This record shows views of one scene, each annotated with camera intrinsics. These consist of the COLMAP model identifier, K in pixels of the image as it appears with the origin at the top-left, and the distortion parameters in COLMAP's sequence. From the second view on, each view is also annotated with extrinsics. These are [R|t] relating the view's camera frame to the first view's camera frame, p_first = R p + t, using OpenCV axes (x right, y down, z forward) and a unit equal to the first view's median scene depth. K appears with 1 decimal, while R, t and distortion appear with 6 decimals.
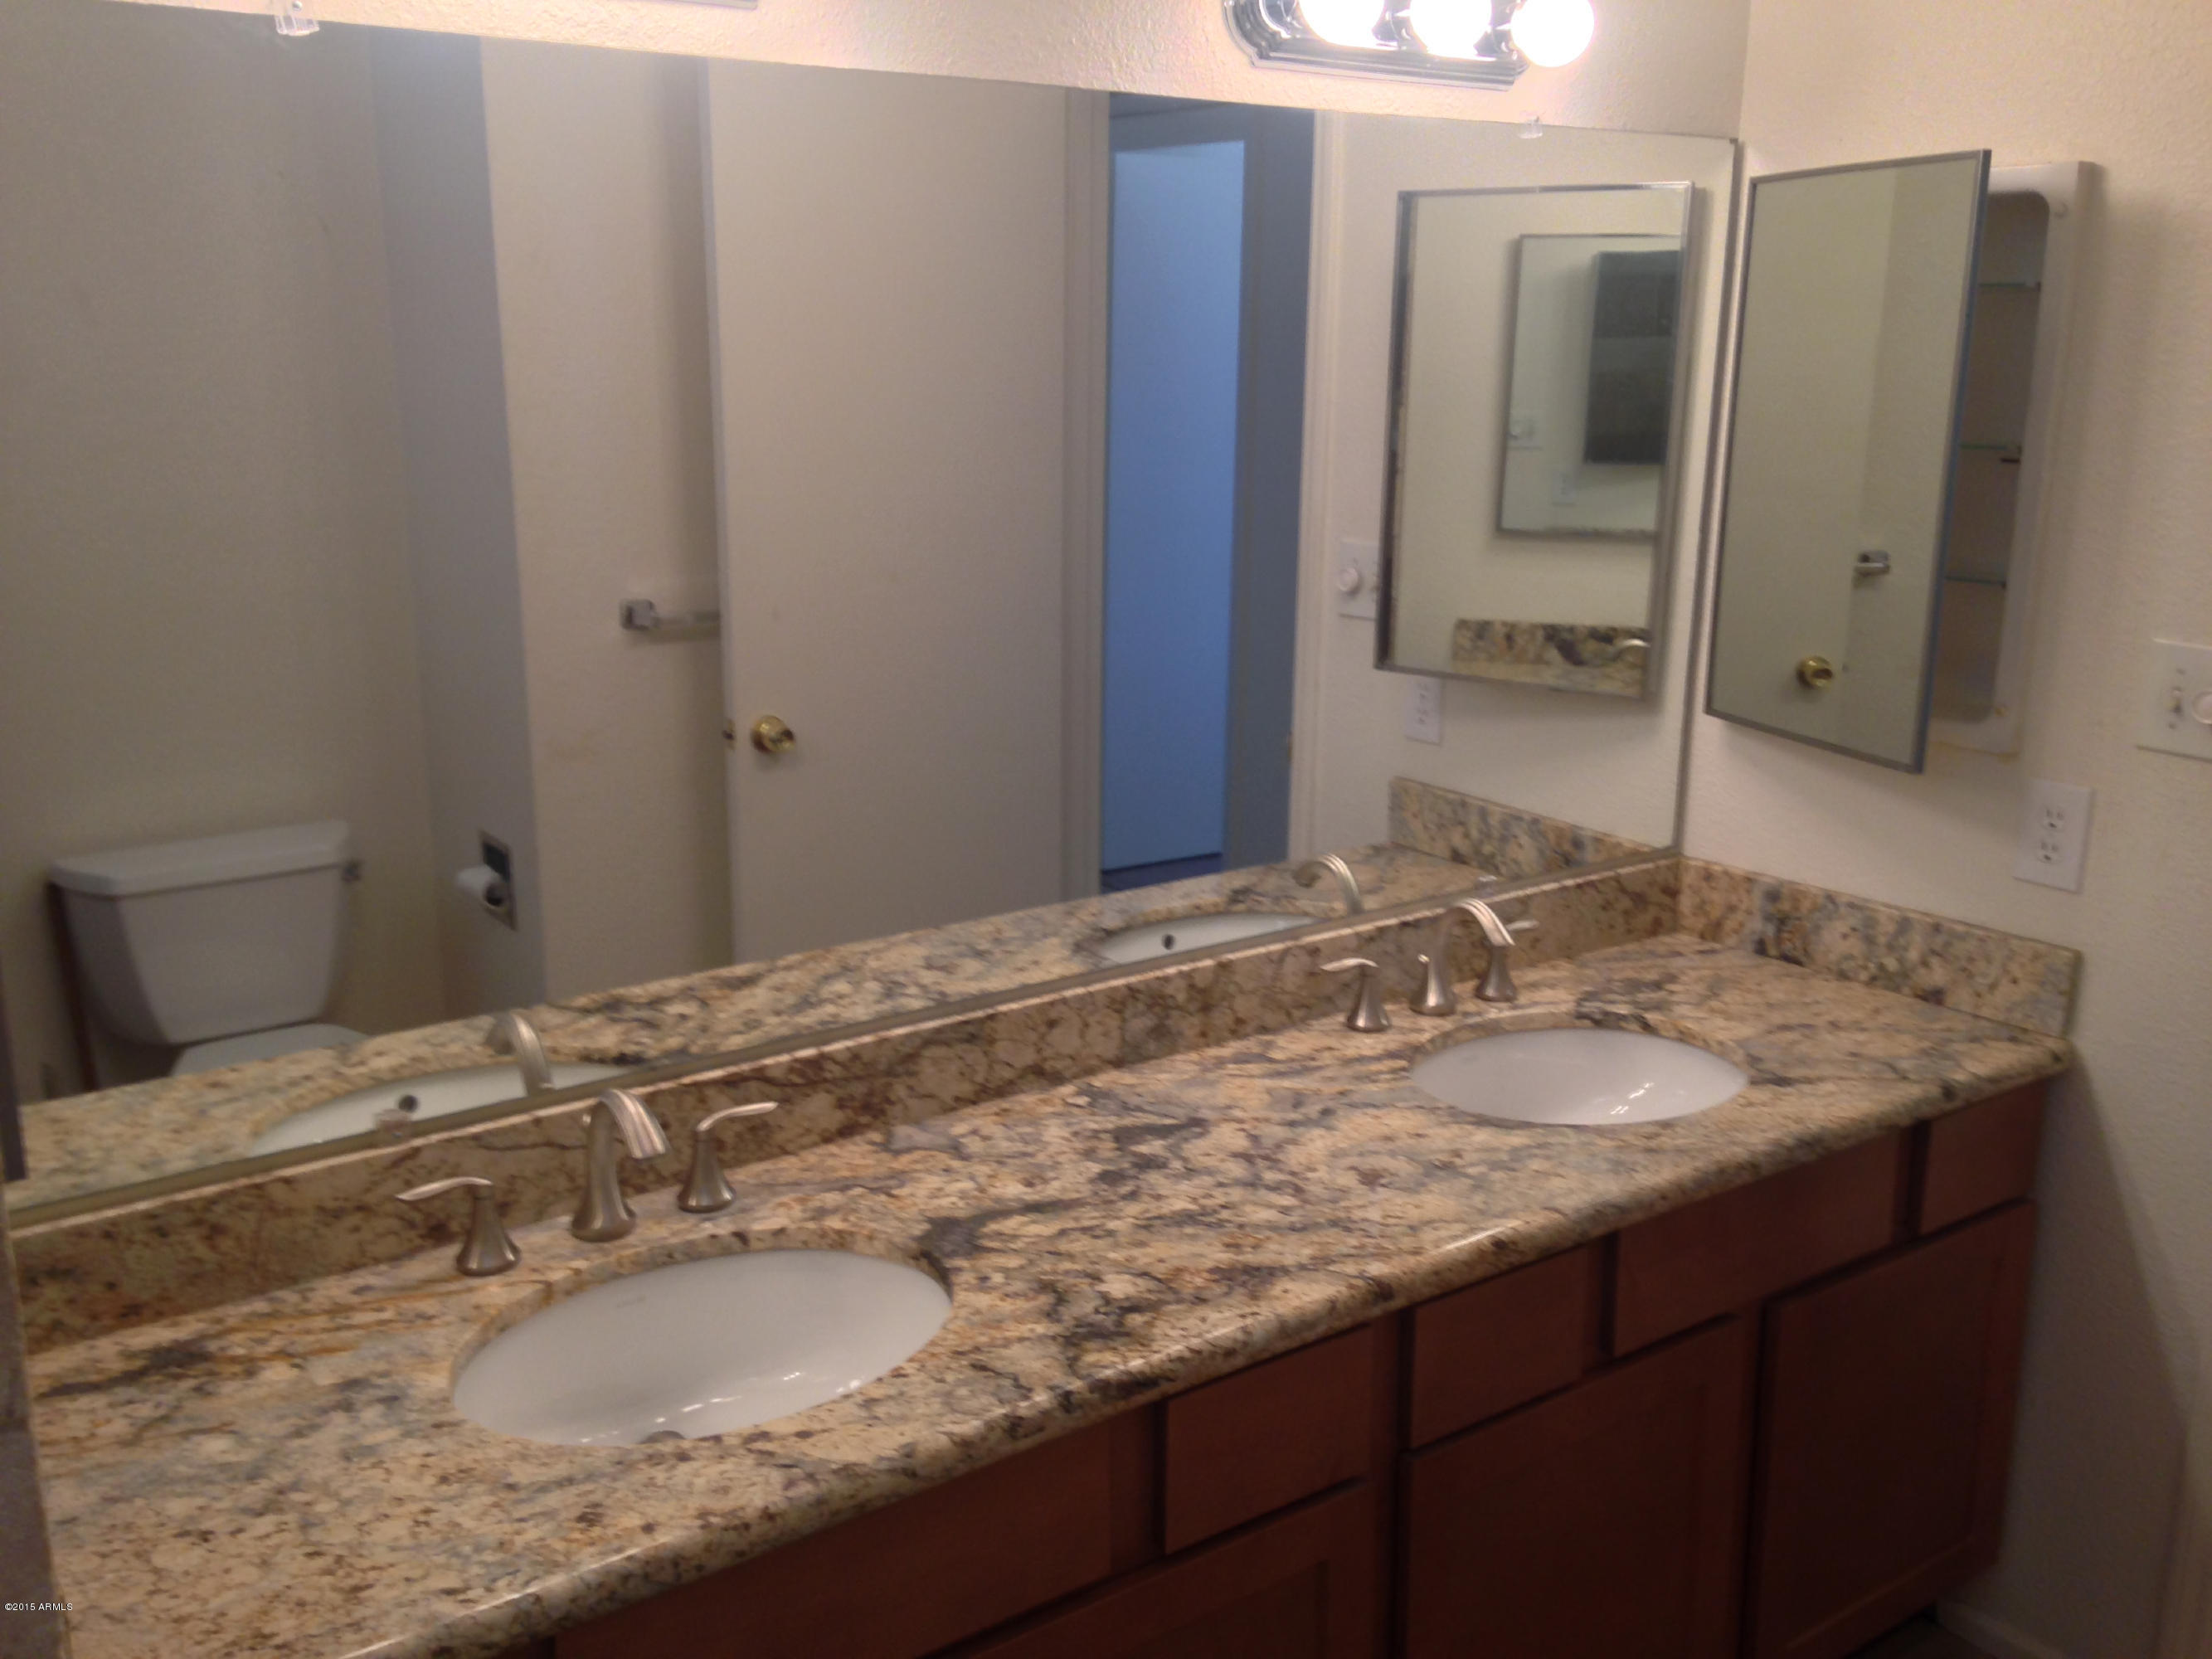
lens RADIAL K [[2027.4, 0, 1106.0], [0, 2027.4, 829.5], [0, 0, 1]] dist [0.159351, -0.232883]
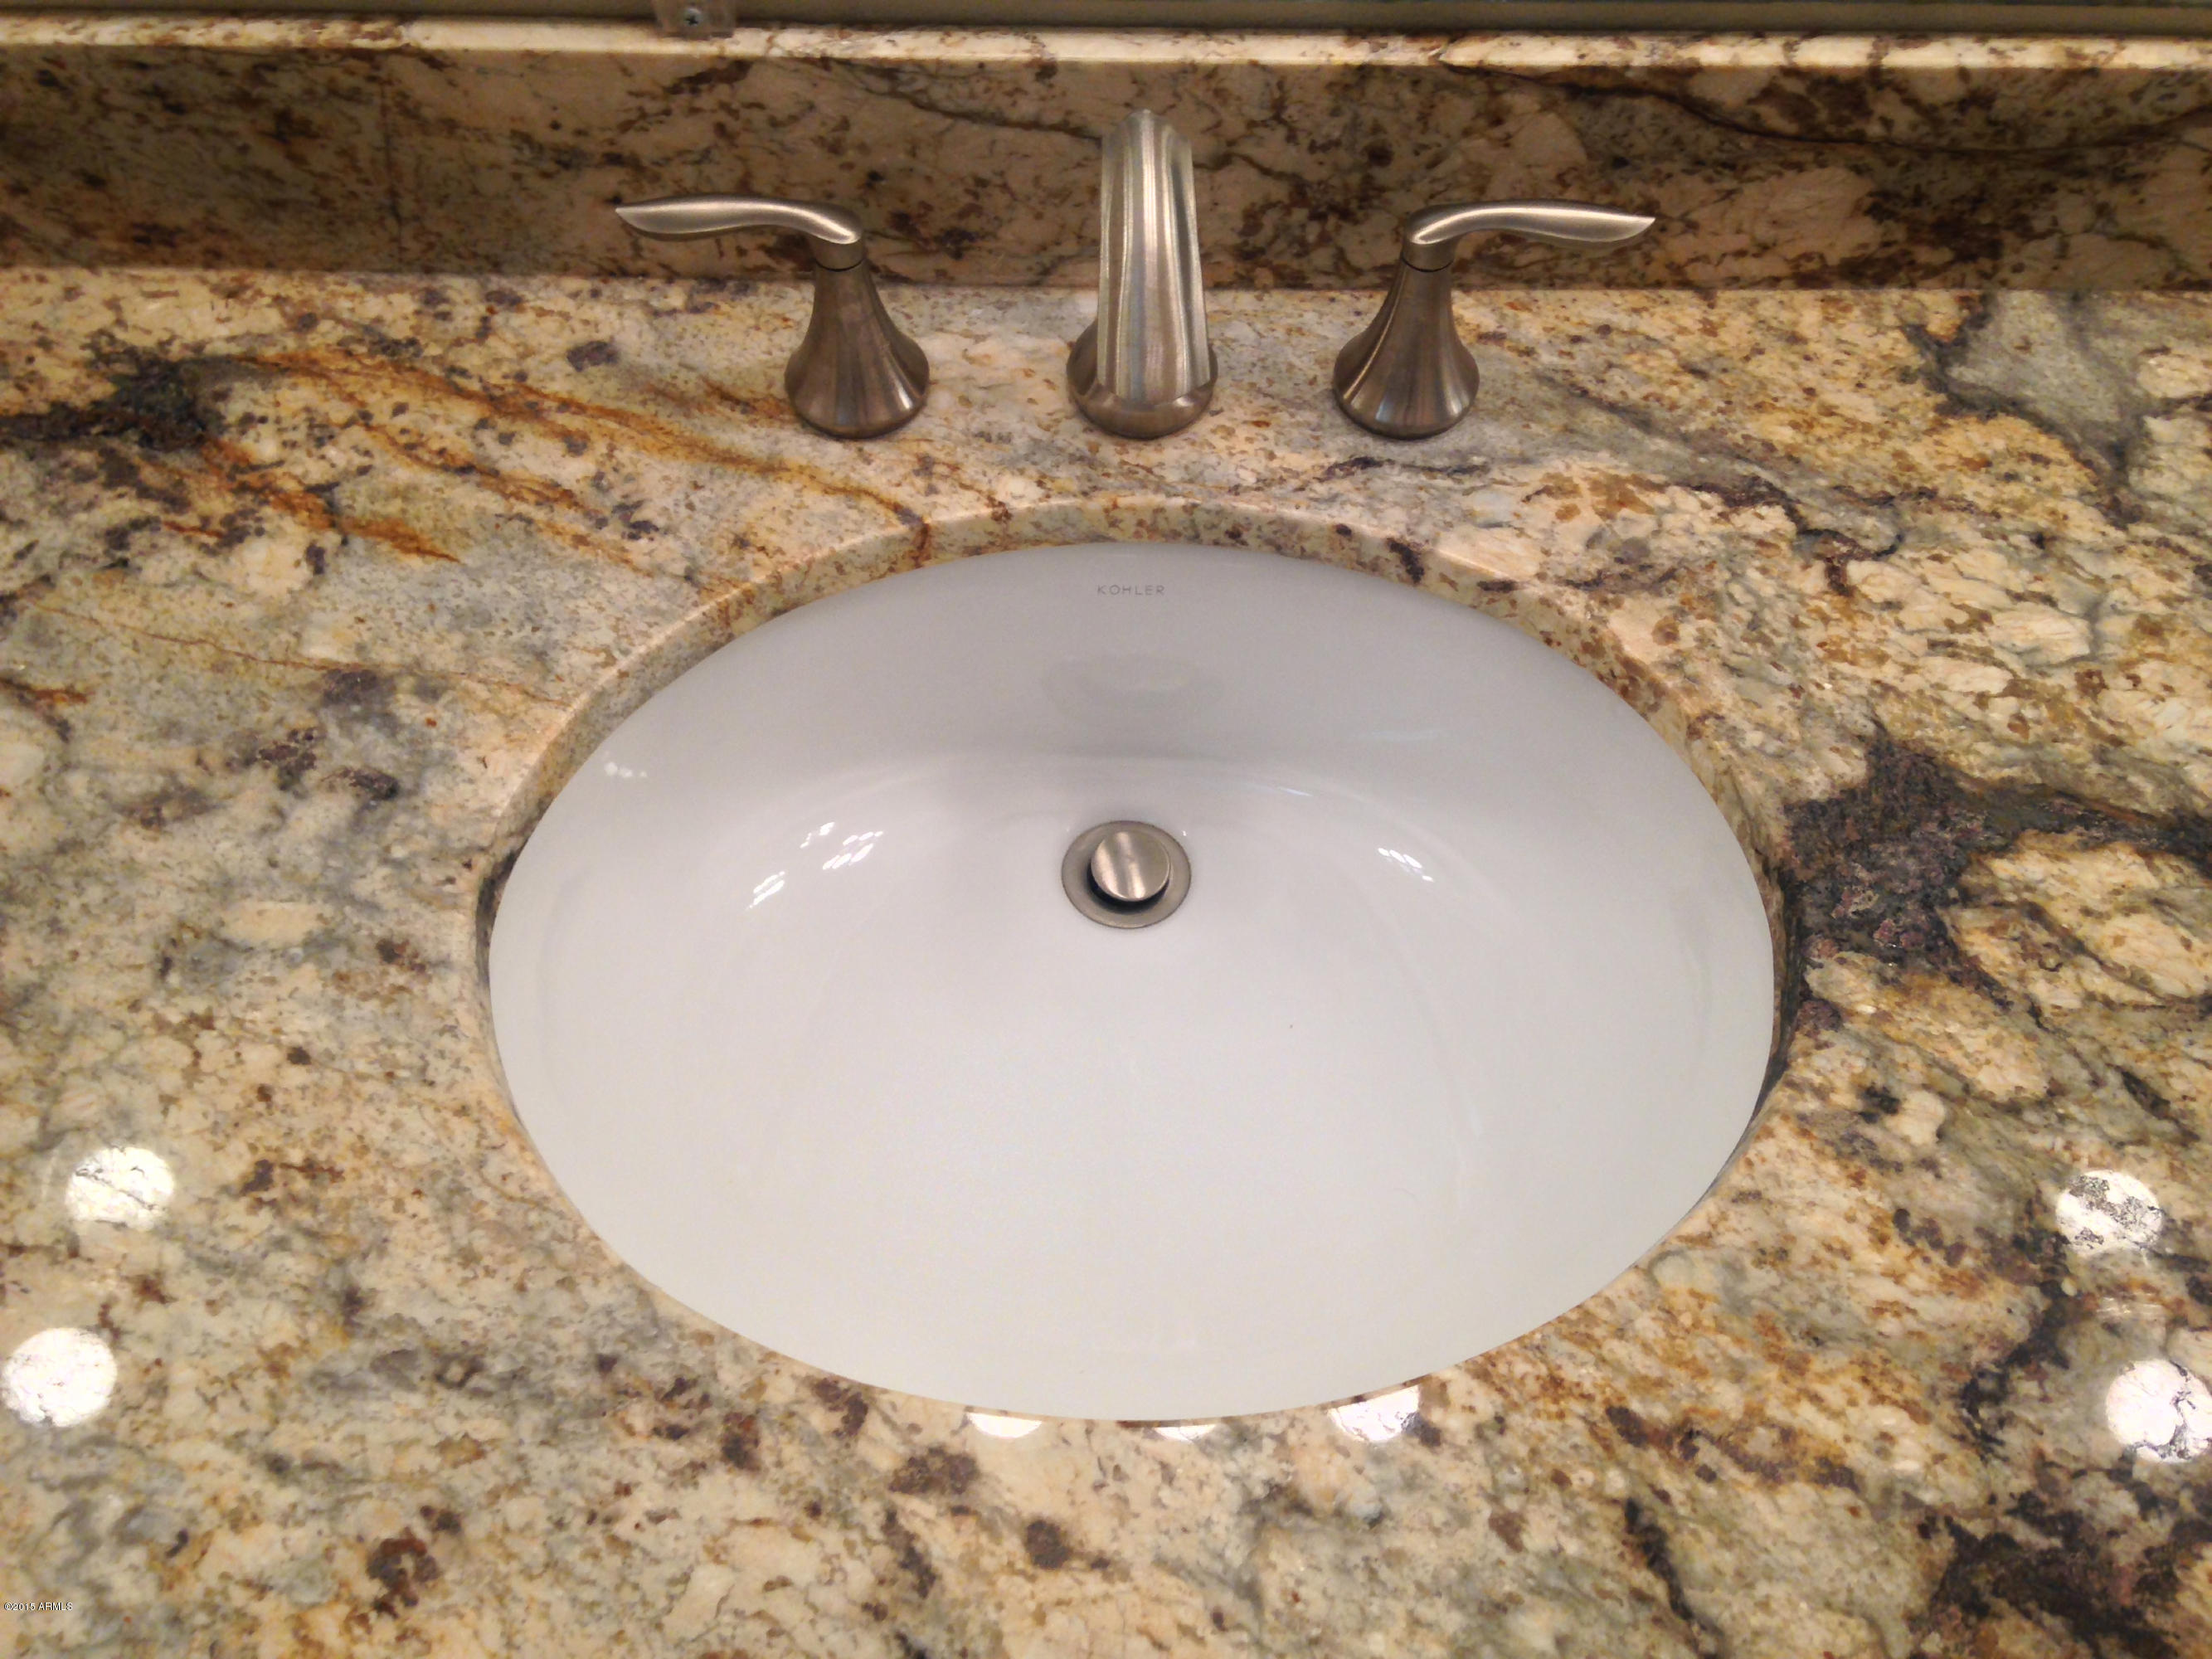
lens RADIAL K [[2027.4, 0, 1106.0], [0, 2027.4, 829.5], [0, 0, 1]] dist [0.159351, -0.232883]
pose [[0.798088, 0.506125, -0.326945, -0.069802], [-0.142181, 0.685477, 0.714077, -0.038753], [0.585526, -0.523411, 0.619032, 0.700955]]
